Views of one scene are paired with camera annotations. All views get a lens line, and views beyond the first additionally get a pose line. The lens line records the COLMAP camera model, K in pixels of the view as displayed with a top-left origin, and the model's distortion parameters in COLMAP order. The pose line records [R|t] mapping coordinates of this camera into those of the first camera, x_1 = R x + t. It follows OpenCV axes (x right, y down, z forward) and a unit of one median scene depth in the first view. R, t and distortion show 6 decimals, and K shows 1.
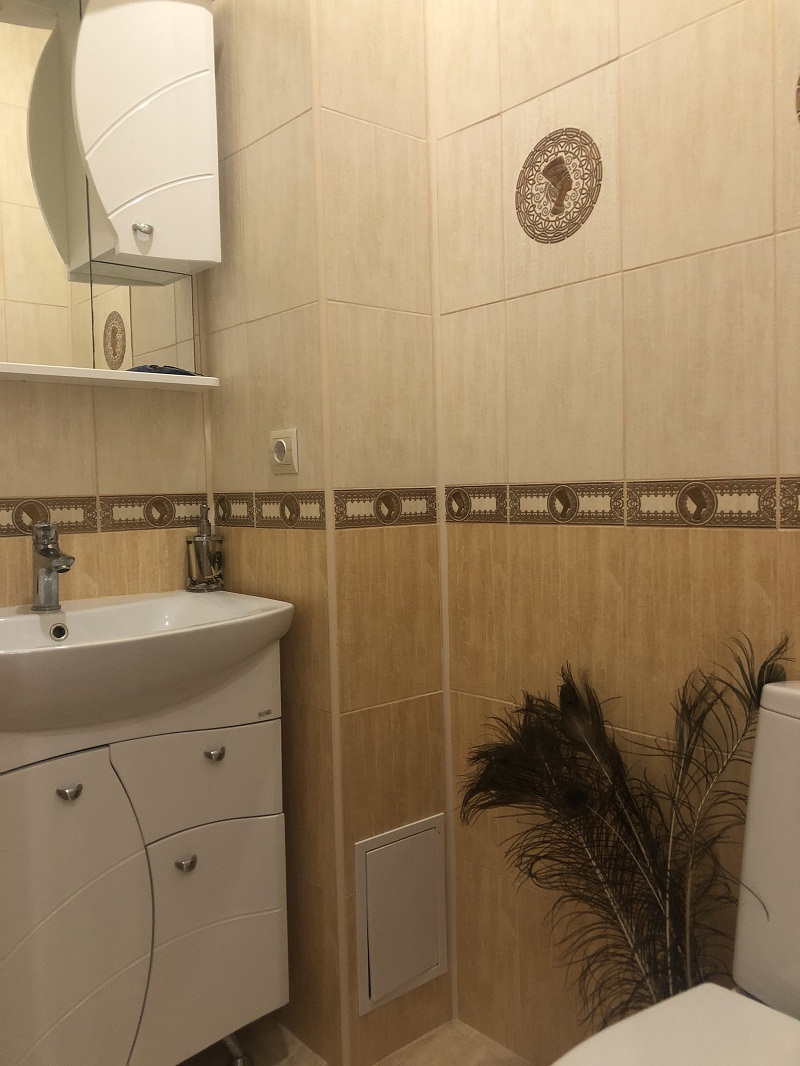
lens RADIAL K [[875.3, 0, 400.0], [0, 875.3, 533.0], [0, 0, 1]] dist [0.015936, 0.005199]
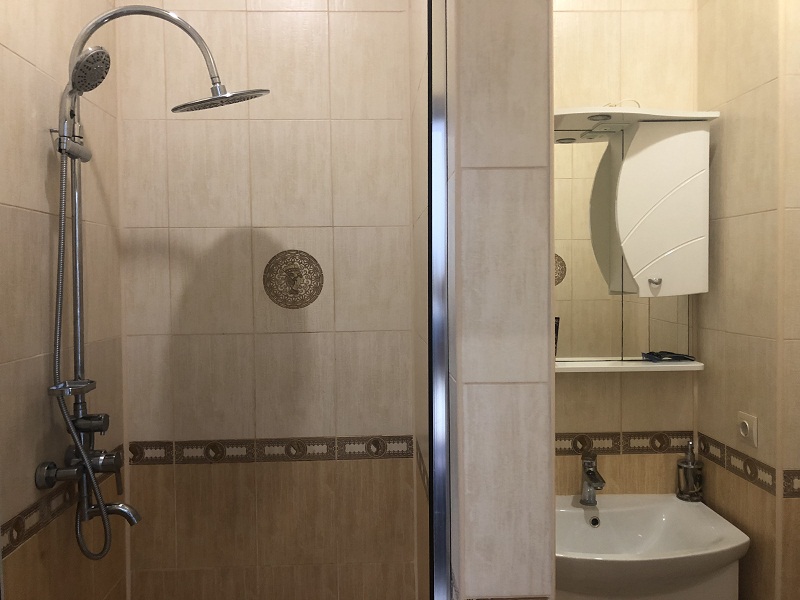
lens RADIAL K [[645.4, 0, 400.0], [0, 645.4, 300.0], [0, 0, 1]] dist [0.006475, -0.006540]
pose [[0.780763, 0.035023, -0.623845, 0.077783], [-0.033879, 0.999332, 0.013702, -0.292073], [0.623908, 0.010437, 0.781428, -0.205495]]
